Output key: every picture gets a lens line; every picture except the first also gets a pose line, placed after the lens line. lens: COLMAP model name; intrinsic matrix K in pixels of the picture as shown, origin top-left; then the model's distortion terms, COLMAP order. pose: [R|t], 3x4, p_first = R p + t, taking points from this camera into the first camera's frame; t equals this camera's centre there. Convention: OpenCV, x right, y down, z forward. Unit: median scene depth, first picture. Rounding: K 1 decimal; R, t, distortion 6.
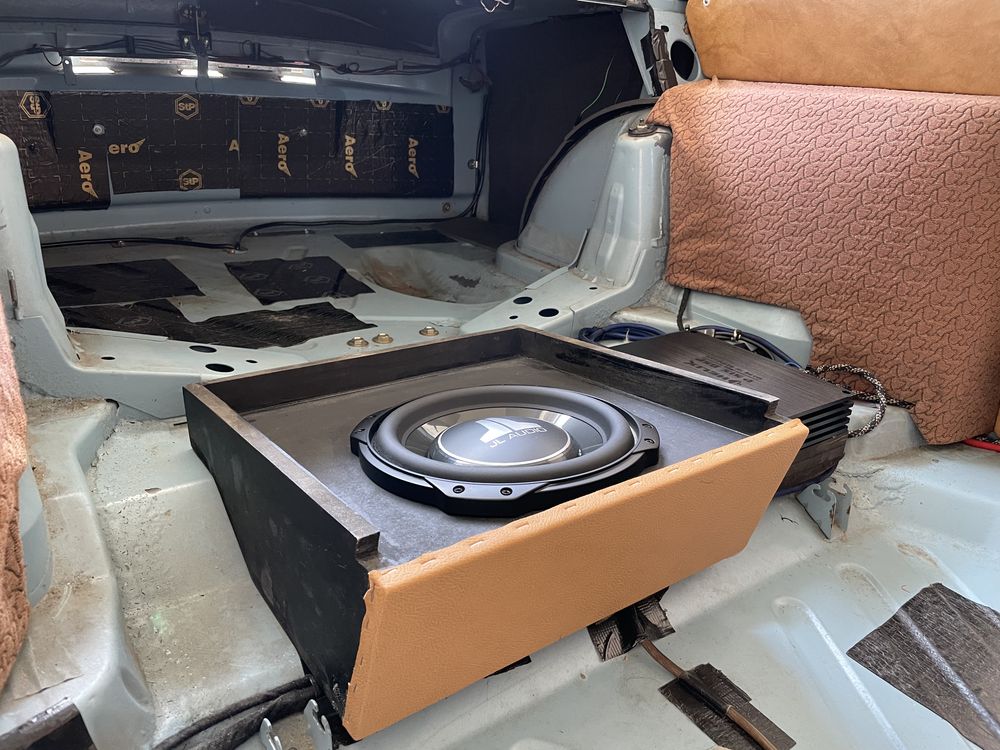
lens RADIAL K [[766.1, 0, 501.2], [0, 766.1, 379.6], [0, 0, 1]] dist [0.039924, -0.083994]
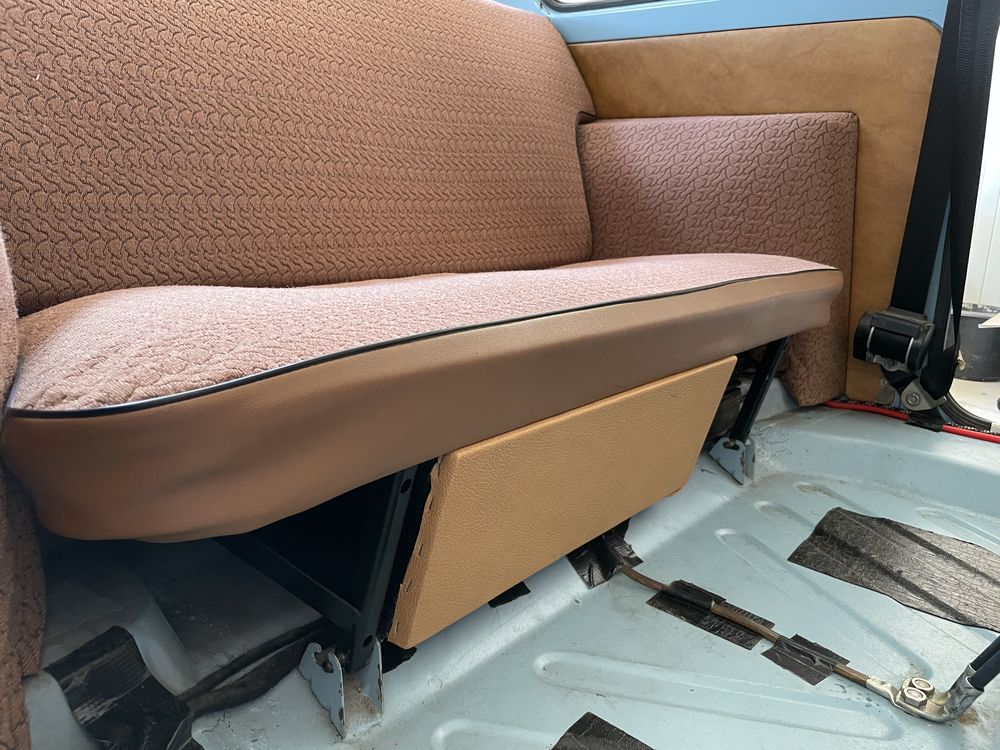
lens RADIAL K [[766.1, 0, 505.9], [0, 766.1, 365.0], [0, 0, 1]] dist [0.039924, -0.083994]
pose [[0.970133, -0.075696, 0.230460, -0.124538], [0.106596, 0.986450, -0.124715, 0.112828], [-0.217897, 0.145557, 0.965057, -0.024156]]
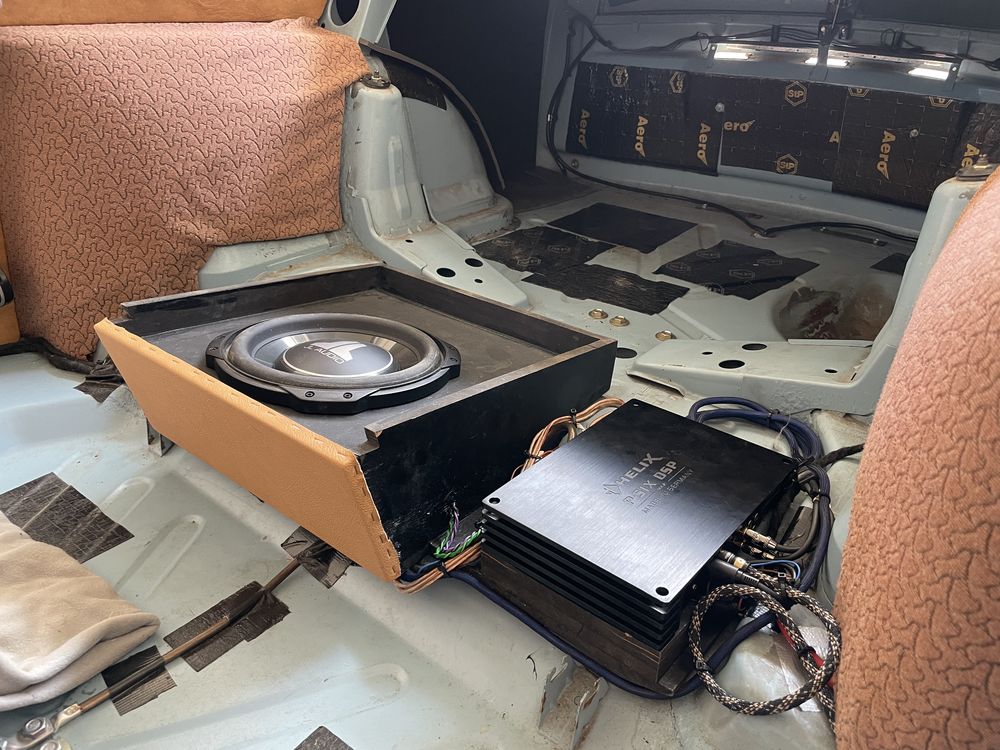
lens RADIAL K [[766.1, 0, 504.5], [0, 766.1, 373.7], [0, 0, 1]] dist [0.039924, -0.083994]
pose [[0.236618, 0.385932, -0.891666, 0.745782], [-0.374964, 0.882903, 0.282637, -0.220678], [0.896333, 0.267466, 0.353622, 0.503900]]
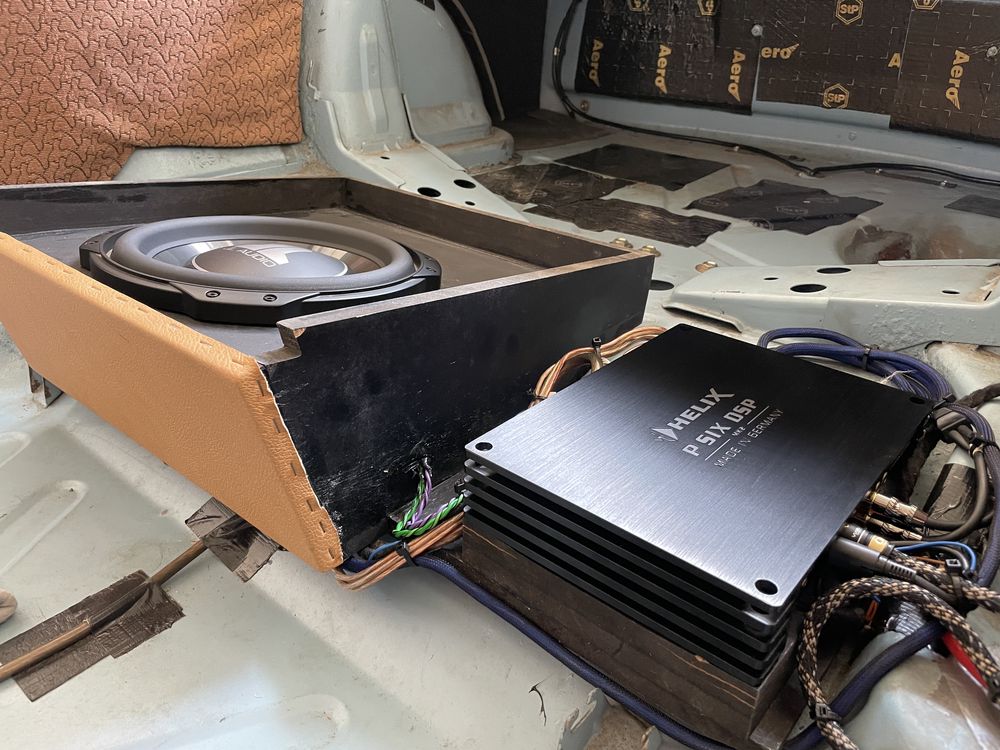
lens RADIAL K [[766.1, 0, 505.5], [0, 766.1, 381.5], [0, 0, 1]] dist [0.039924, -0.083994]
pose [[0.237485, 0.391022, -0.889214, 0.579262], [-0.388483, 0.877243, 0.282004, -0.101318], [0.890327, 0.278472, 0.360238, 0.597792]]
